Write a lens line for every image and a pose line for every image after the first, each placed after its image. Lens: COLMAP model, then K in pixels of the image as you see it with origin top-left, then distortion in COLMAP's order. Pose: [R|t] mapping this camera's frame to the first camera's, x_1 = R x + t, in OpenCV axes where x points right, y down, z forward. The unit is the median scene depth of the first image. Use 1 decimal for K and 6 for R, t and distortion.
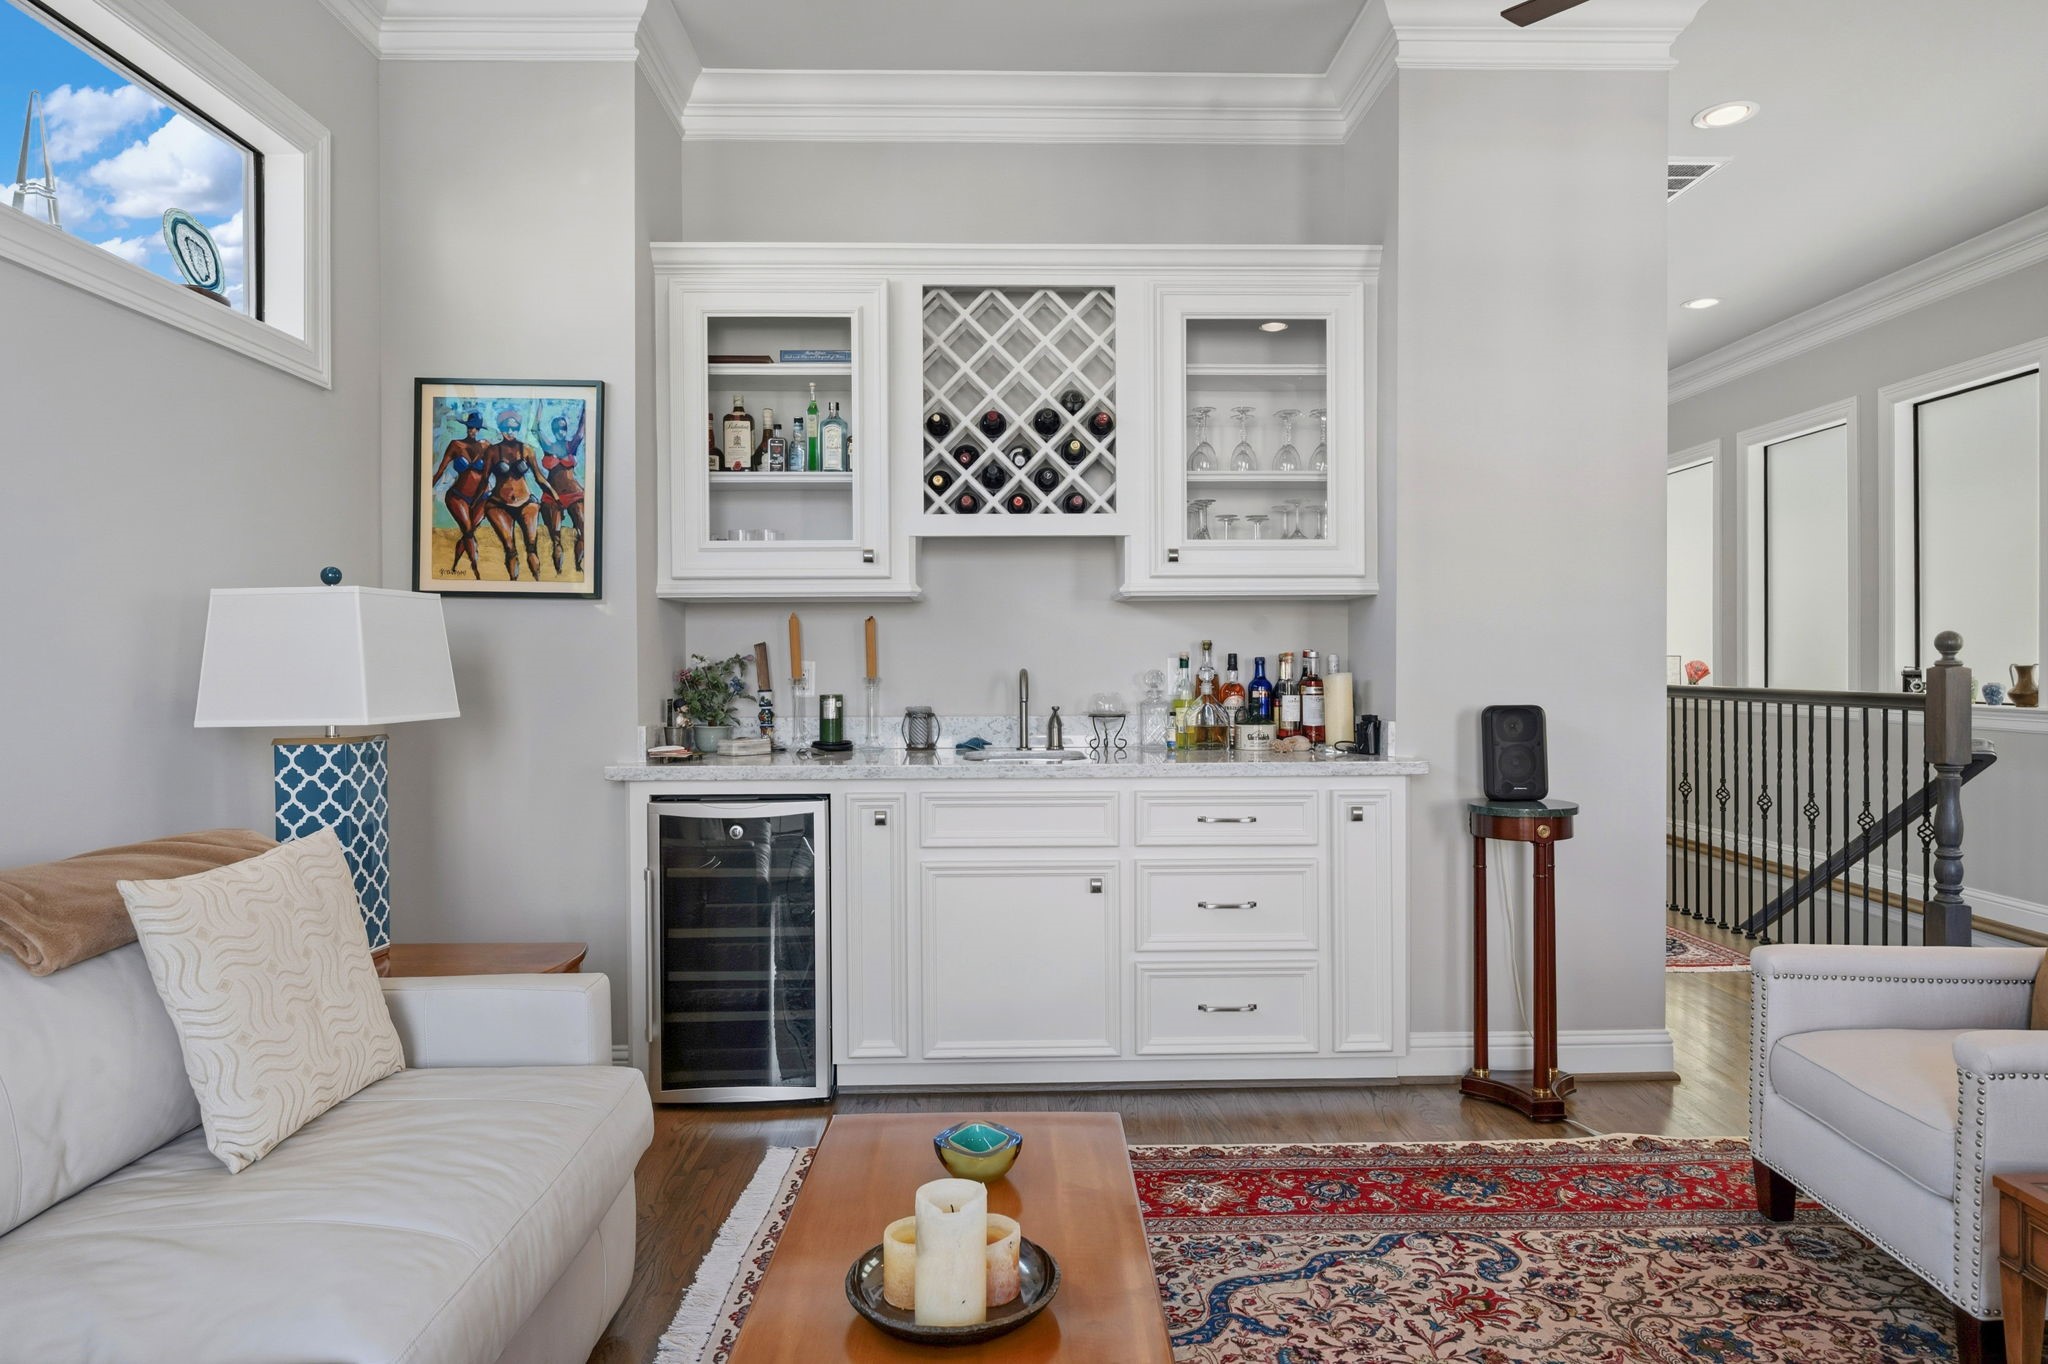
lens RADIAL K [[1239.1, 0, 1051.6], [0, 1239.1, 668.9], [0, 0, 1]] dist [-0.001111, -0.000394]
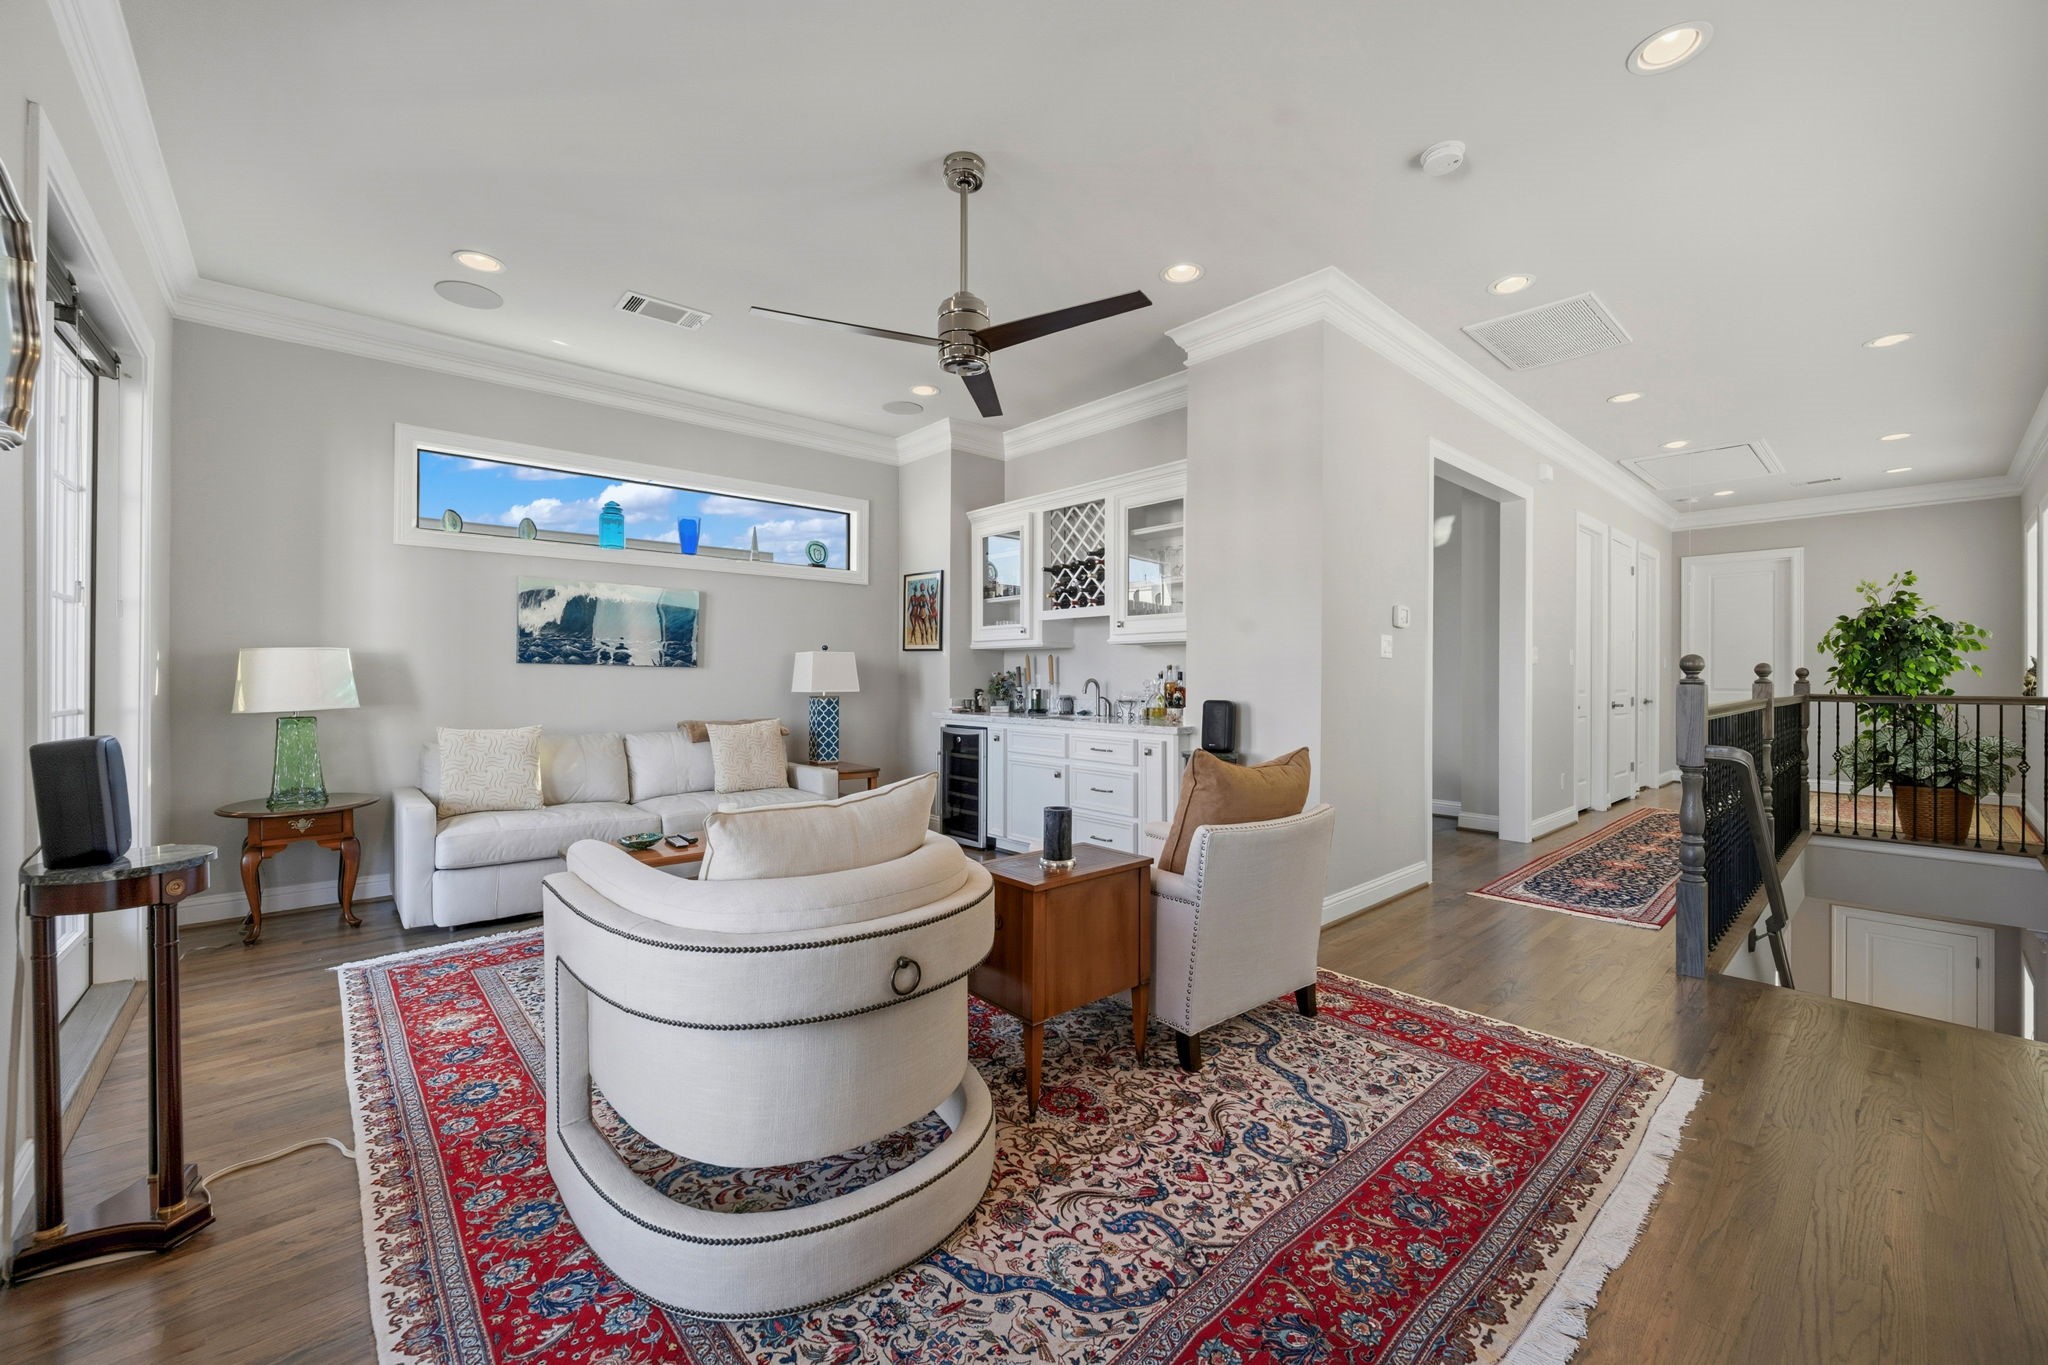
lens RADIAL K [[801.4, 0, 1034.1], [0, 801.4, 674.4], [0, 0, 1]] dist [-0.000374, -0.000050]
pose [[0.648226, 0.005964, -0.761424, 1.098457], [-0.009733, 0.999953, -0.000453, -0.006031], [0.761385, 0.007705, 0.648254, 0.023628]]
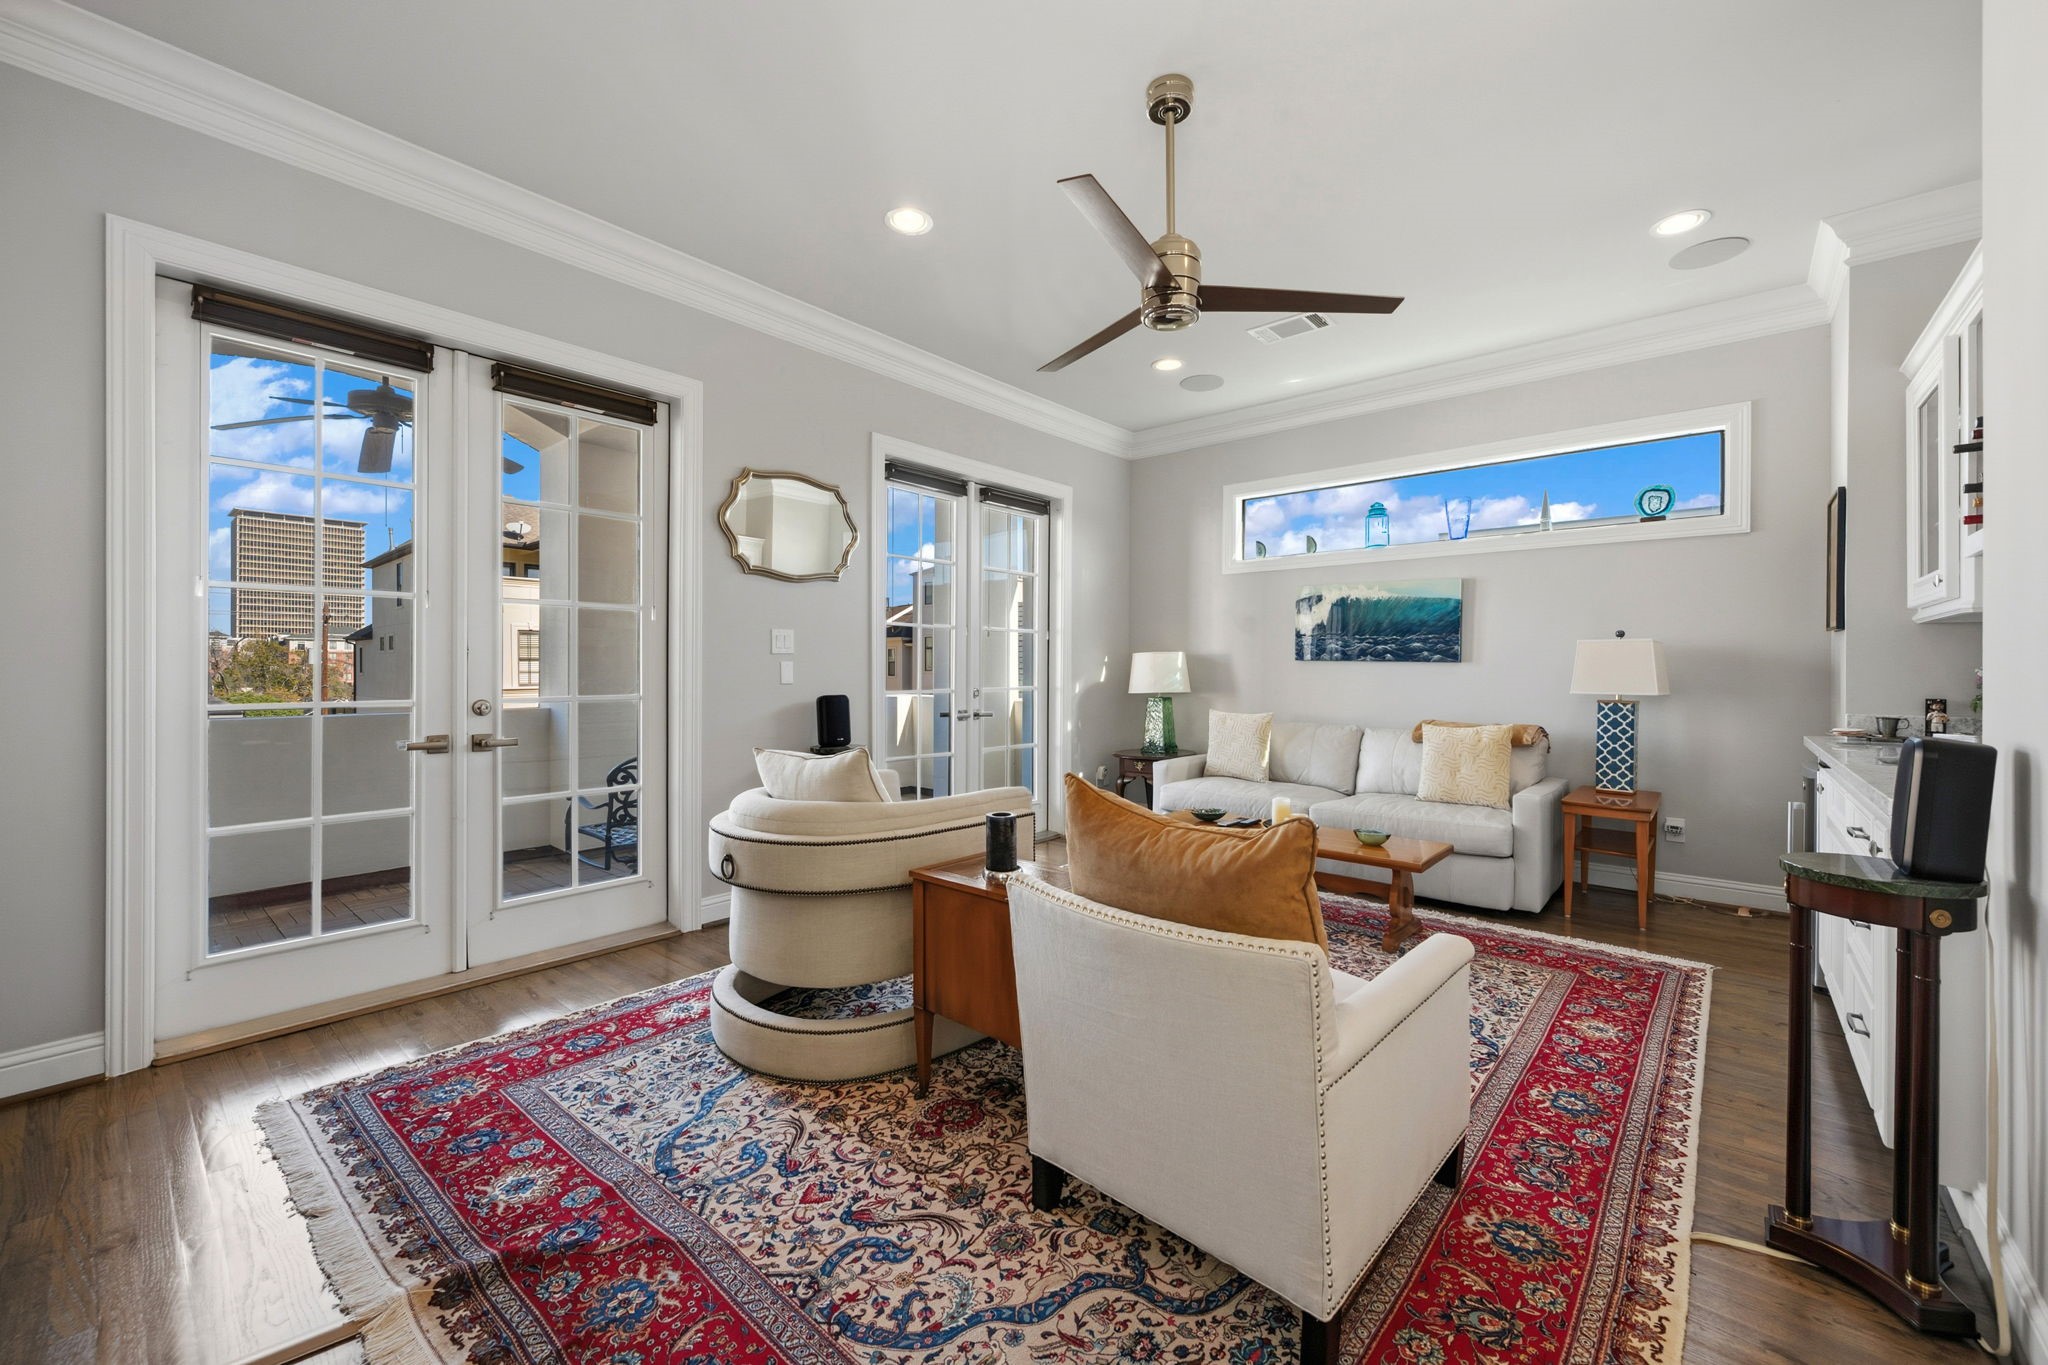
lens RADIAL K [[801.4, 0, 1034.1], [0, 801.4, 674.4], [0, 0, 1]] dist [-0.000374, -0.000050]
pose [[-0.667626, 0.010177, -0.744427, 1.043711], [-0.004234, 0.999838, 0.017466, -0.014796], [0.744485, 0.014813, -0.667475, 0.919792]]
